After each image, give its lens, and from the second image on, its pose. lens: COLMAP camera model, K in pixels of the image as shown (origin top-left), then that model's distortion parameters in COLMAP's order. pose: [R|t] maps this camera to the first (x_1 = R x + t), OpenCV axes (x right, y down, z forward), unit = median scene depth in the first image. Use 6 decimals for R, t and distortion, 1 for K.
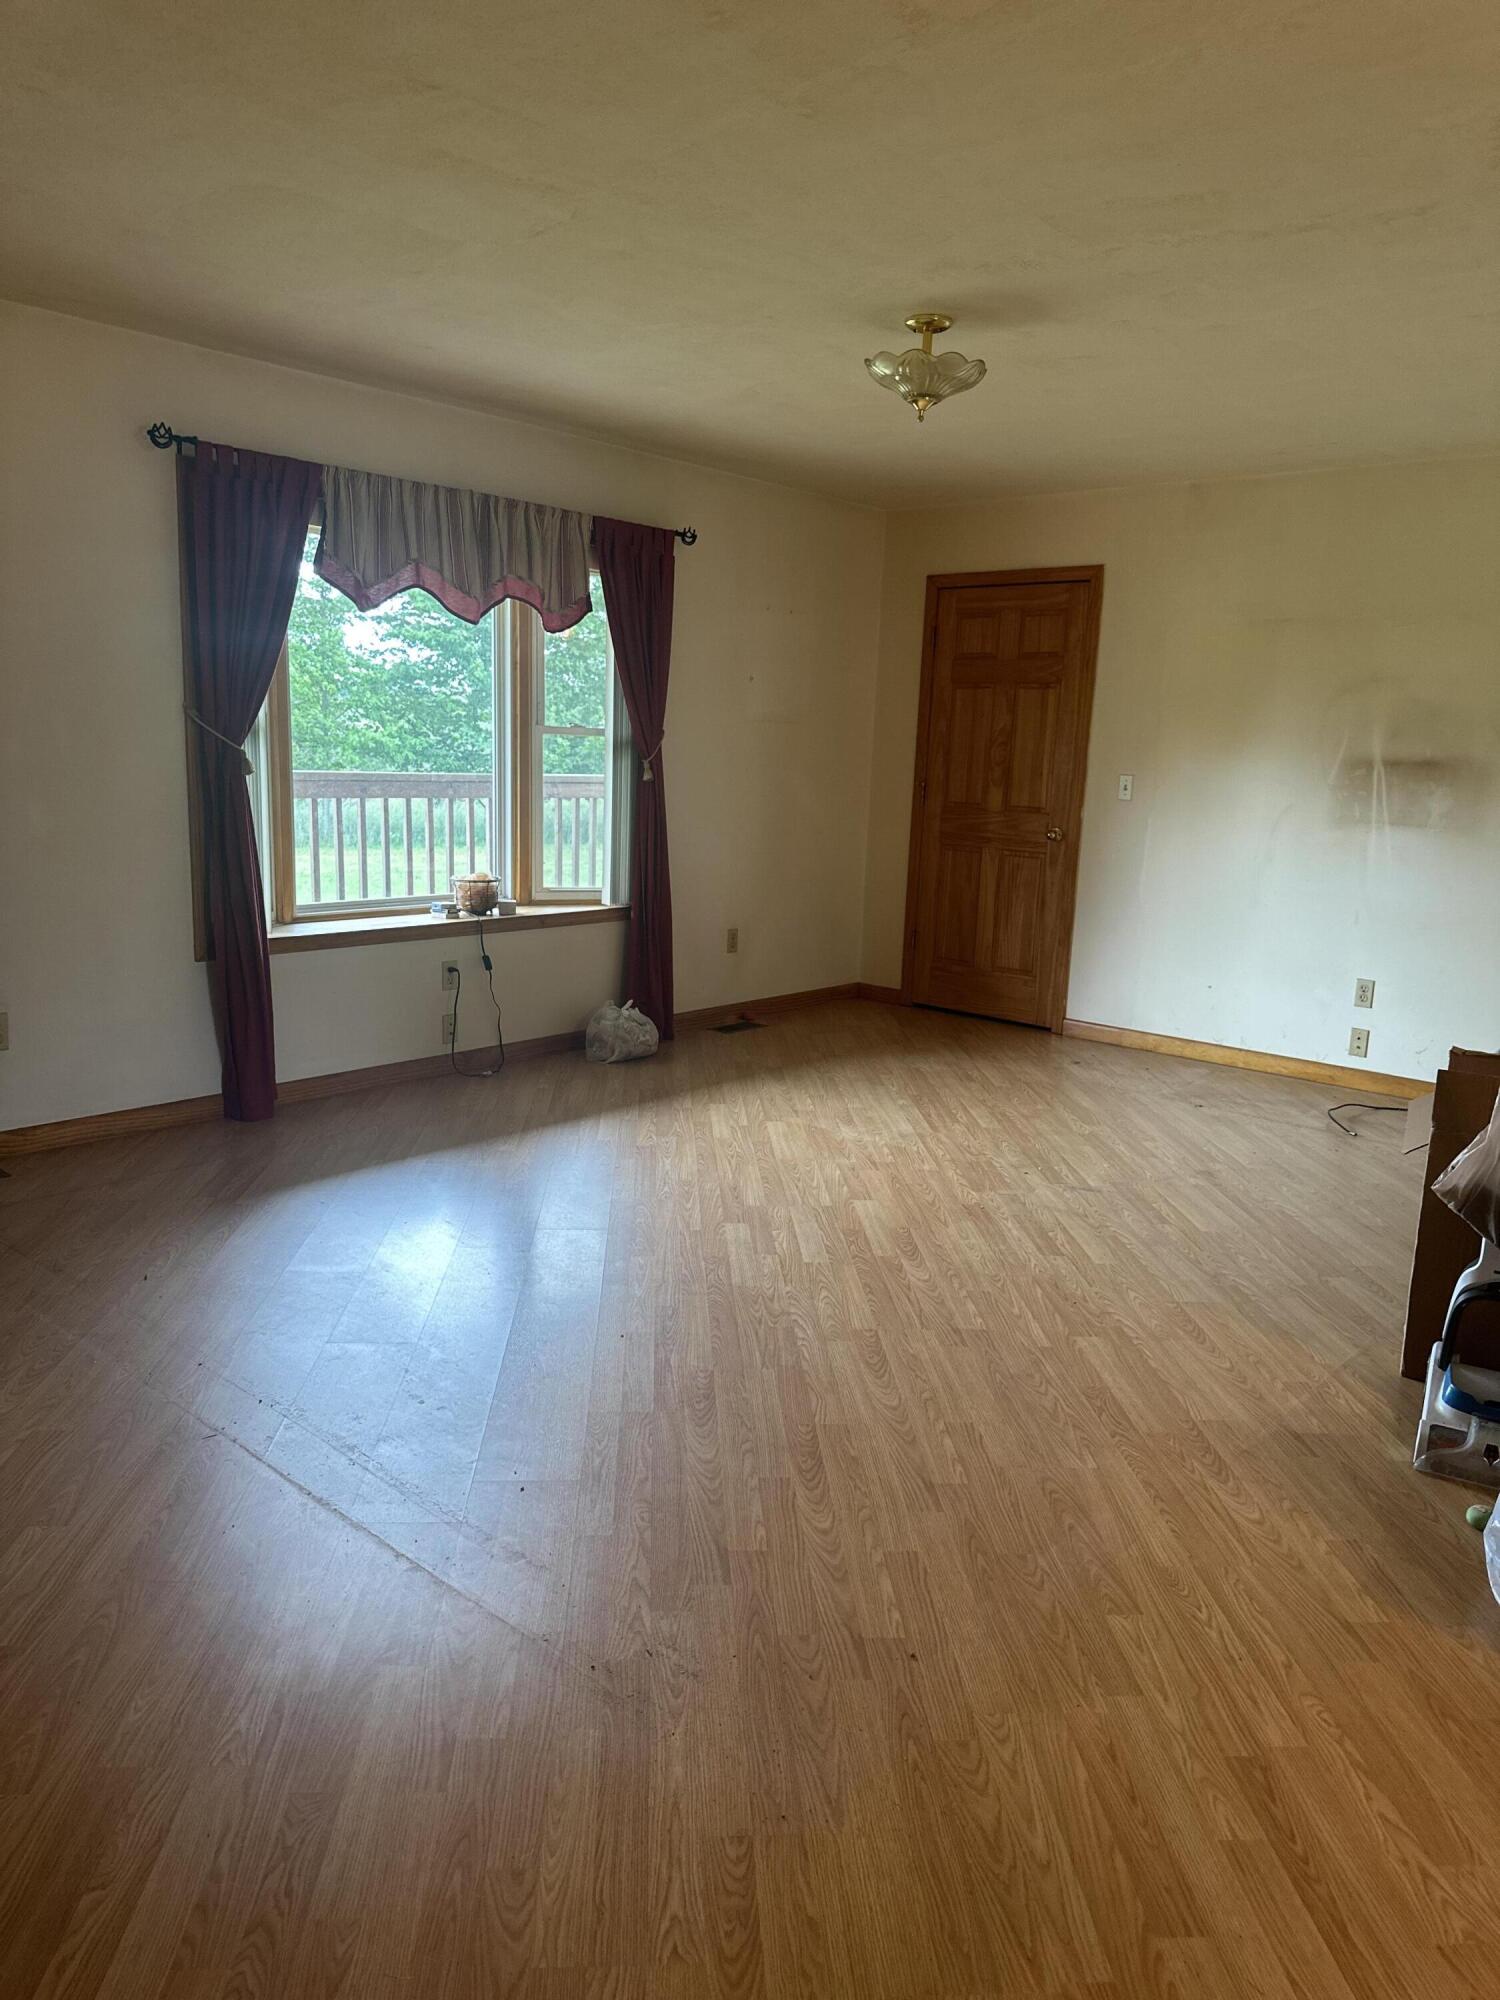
lens RADIAL K [[1402.6, 0, 745.3], [0, 1402.6, 1004.3], [0, 0, 1]] dist [0.090366, -0.084859]
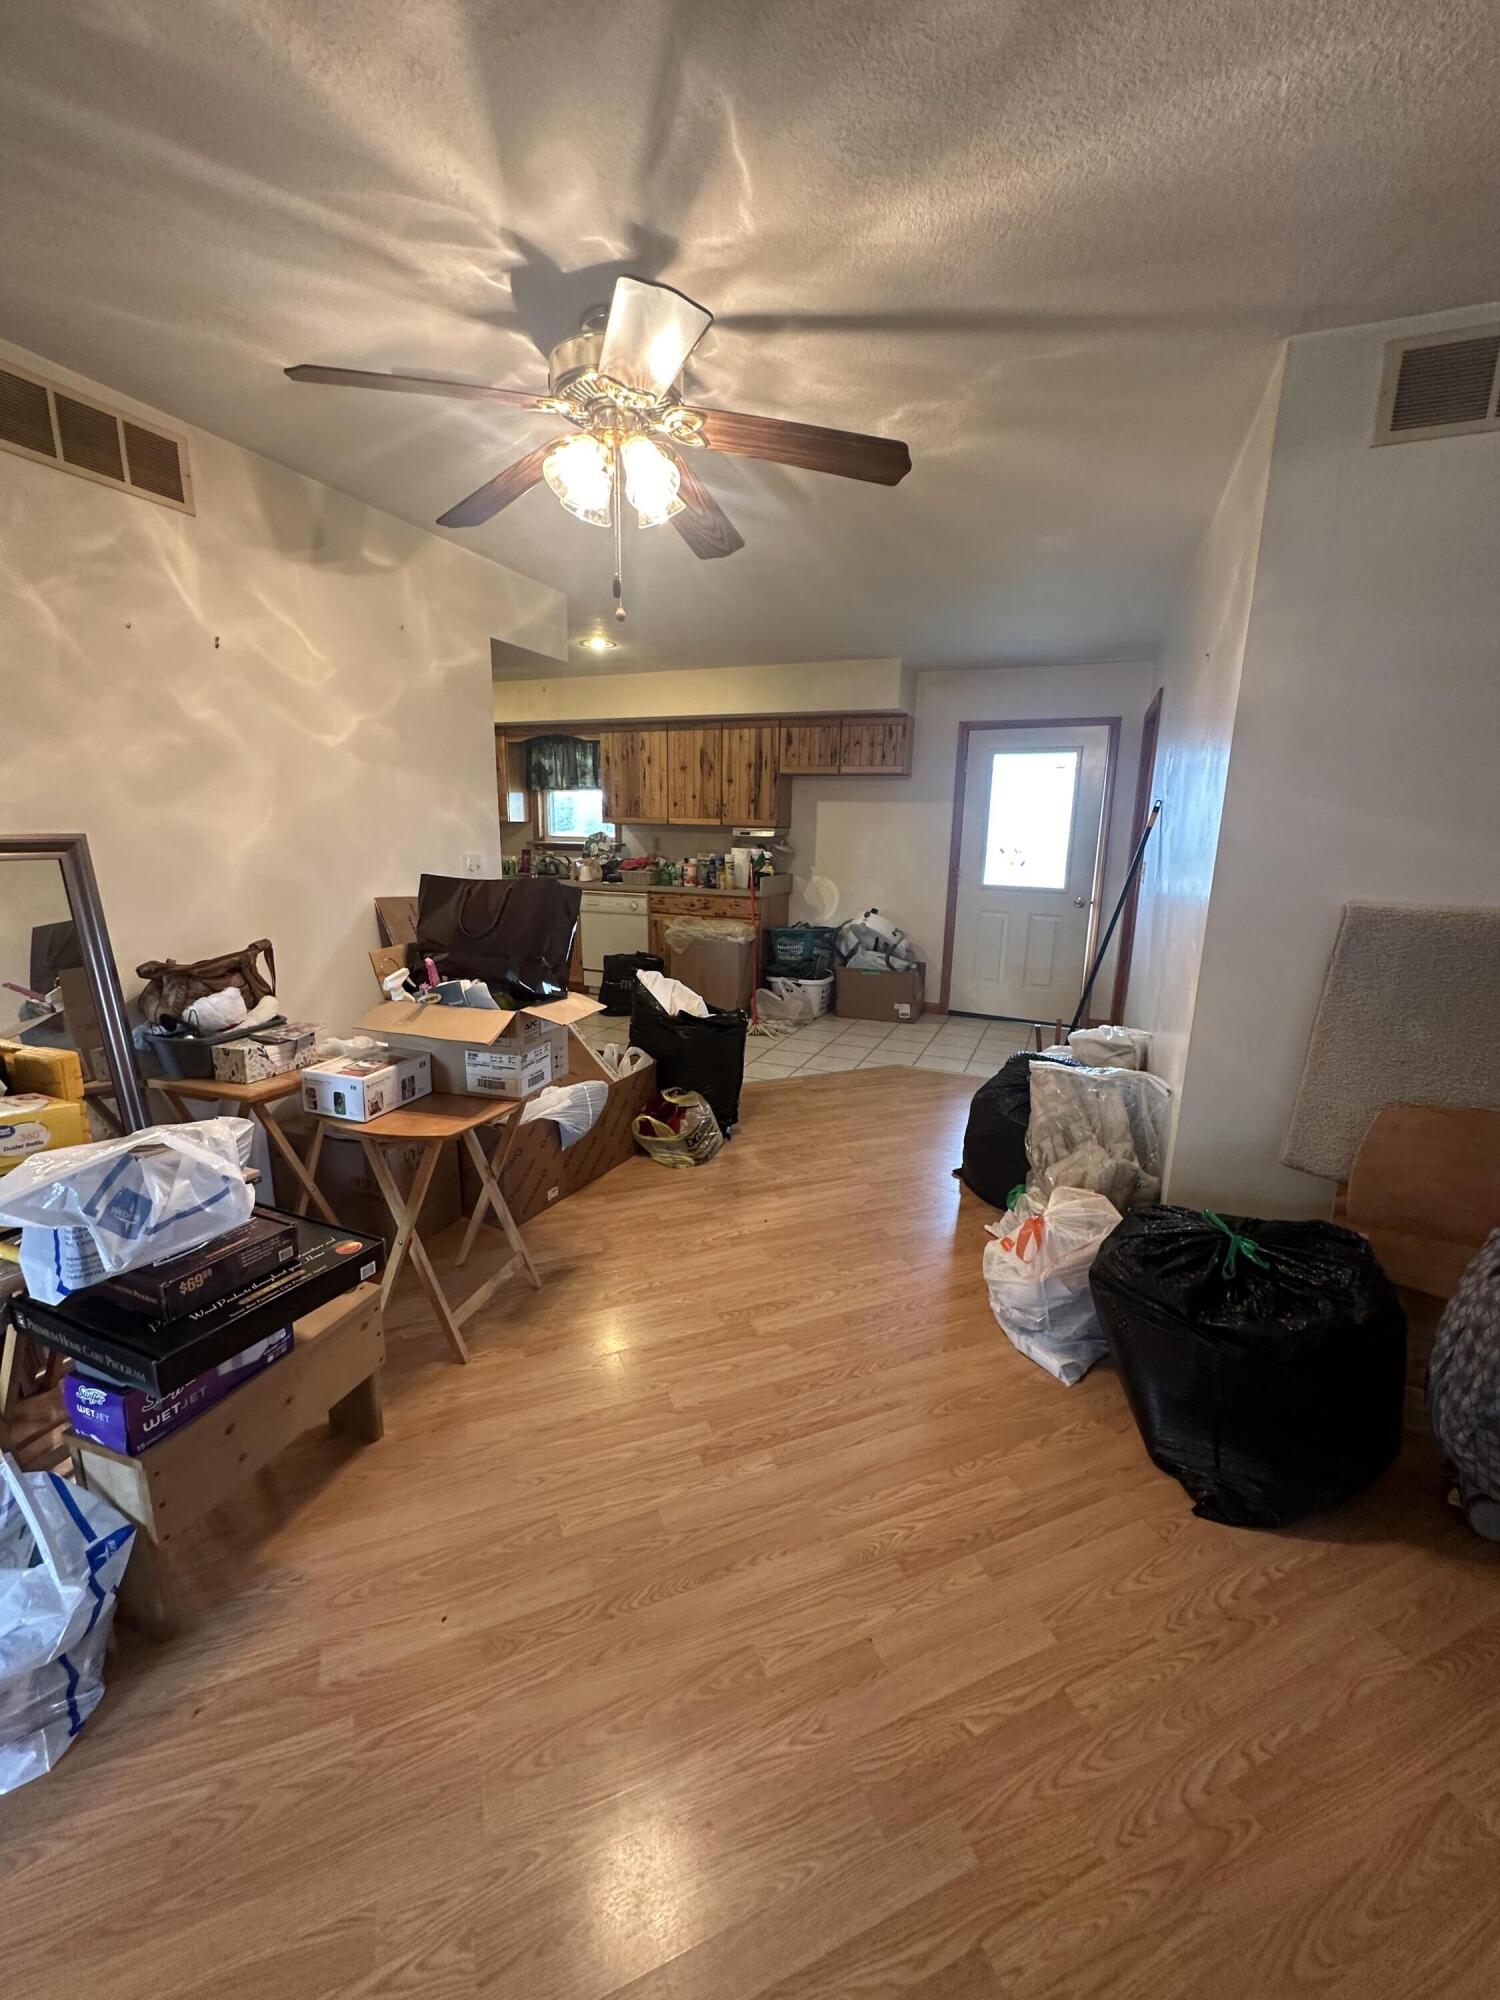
lens RADIAL K [[794.5, 0, 746.4], [0, 794.5, 998.1], [0, 0, 1]] dist [-0.001346, 0.000122]
pose [[-0.321204, -0.246238, 0.914437, 0.022409], [0.156088, 0.938632, 0.307580, -0.053001], [-0.934058, 0.241528, -0.263058, 0.256071]]
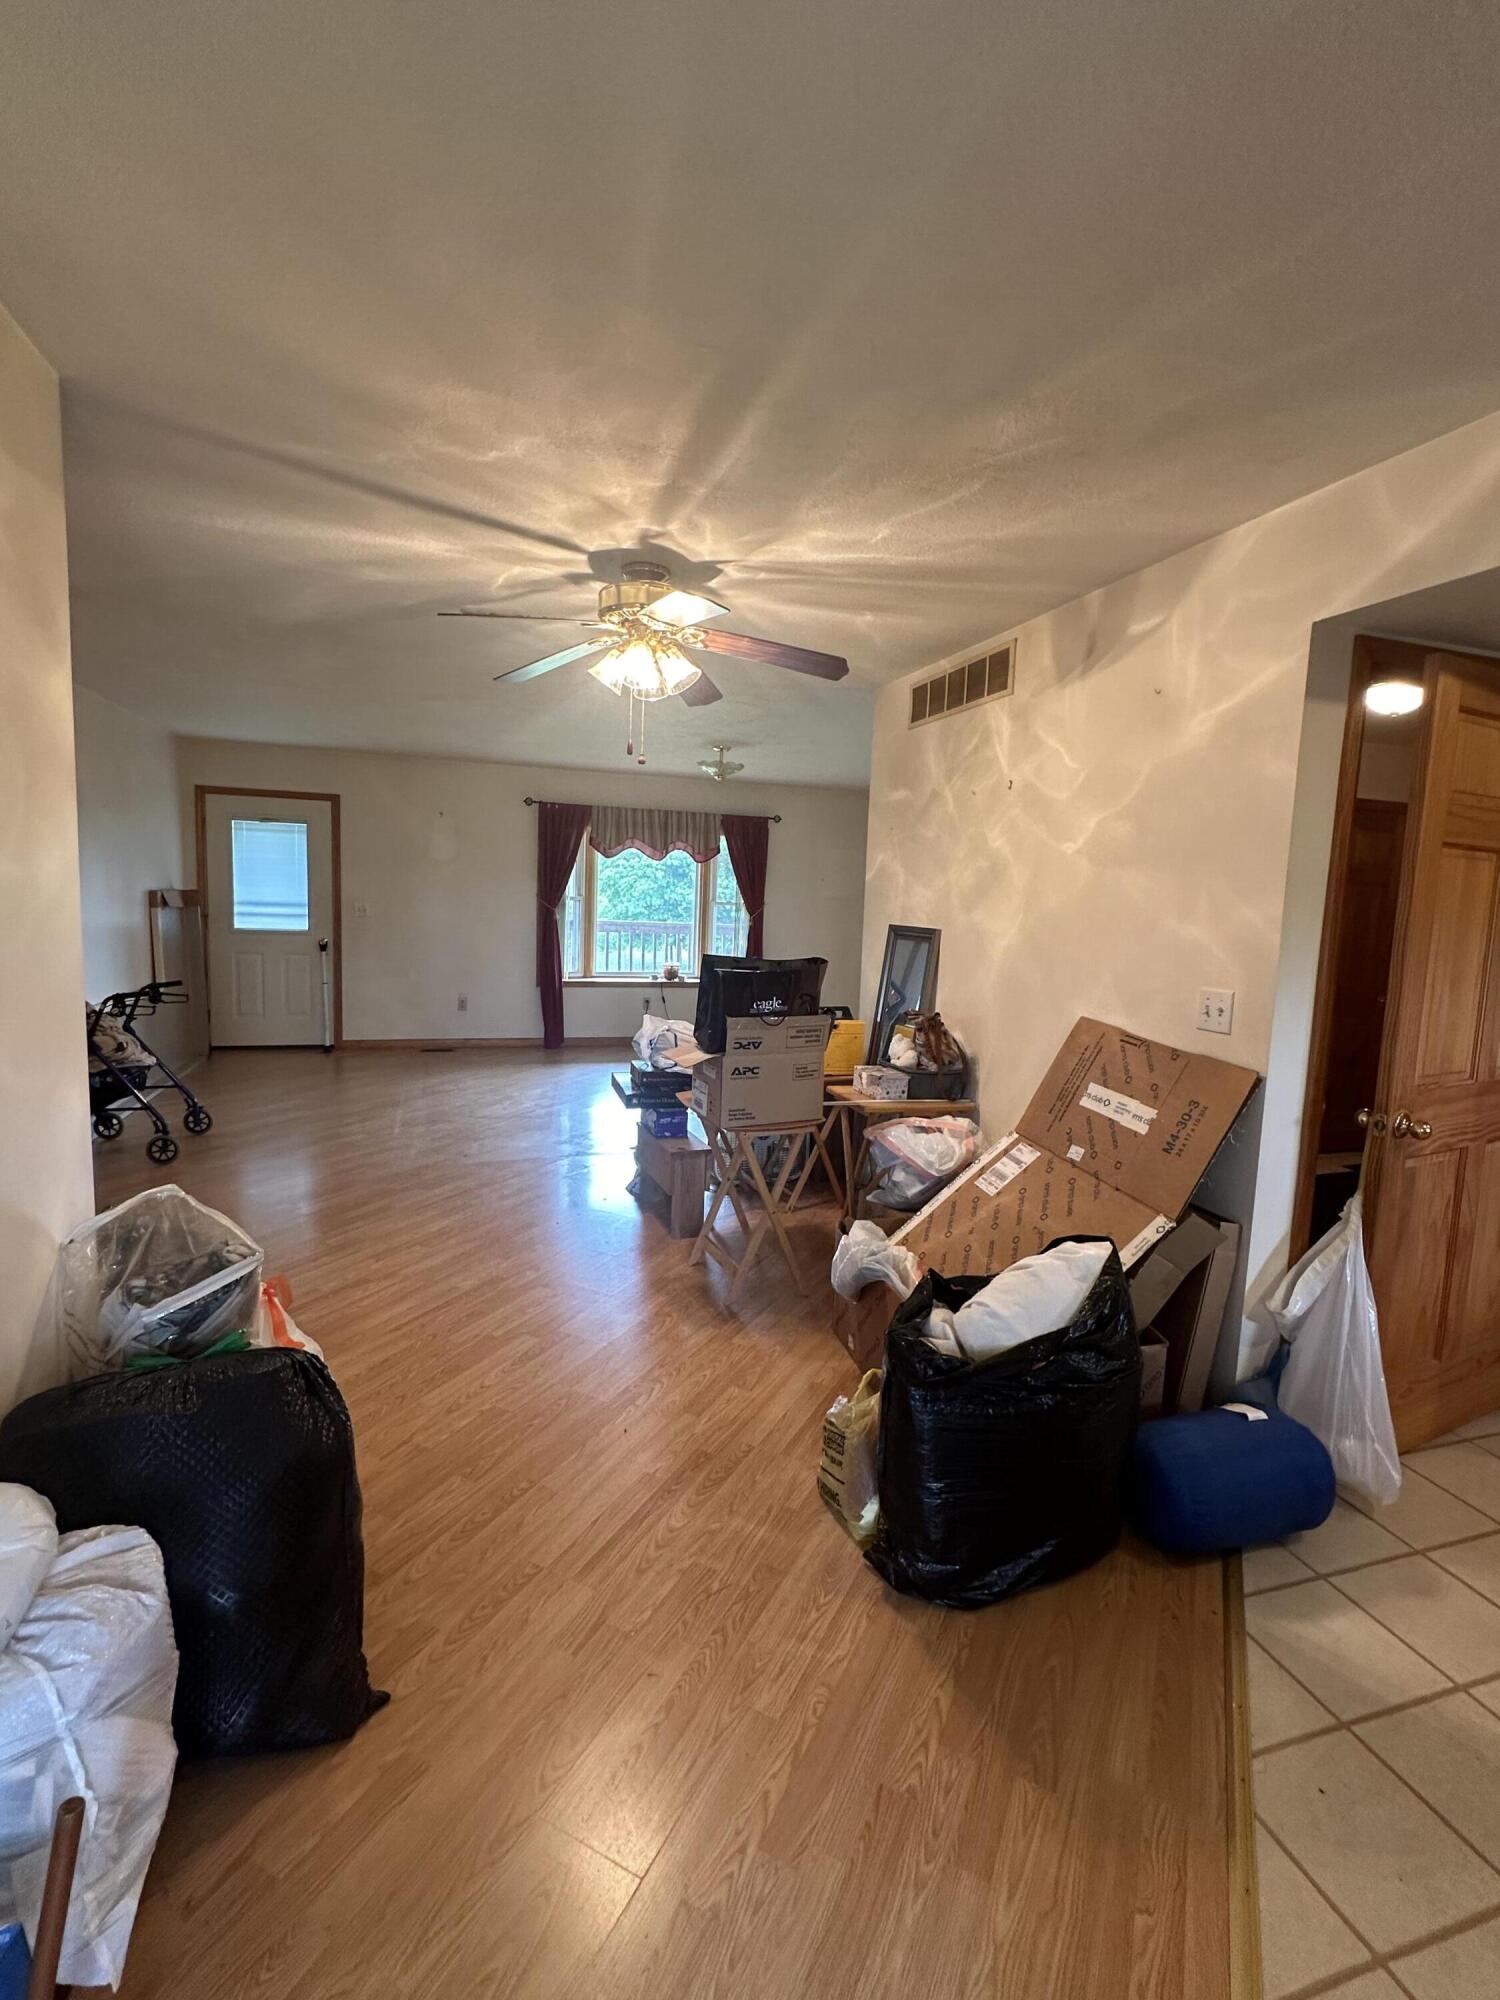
lens RADIAL K [[909.0, 0, 747.7], [0, 909.0, 997.9], [0, 0, 1]] dist [-0.000401, -0.000166]
pose [[0.861628, 0.054232, -0.504635, 0.762504], [-0.103360, 0.992188, -0.069852, 0.064054], [0.496905, 0.112345, 0.860502, -0.263585]]
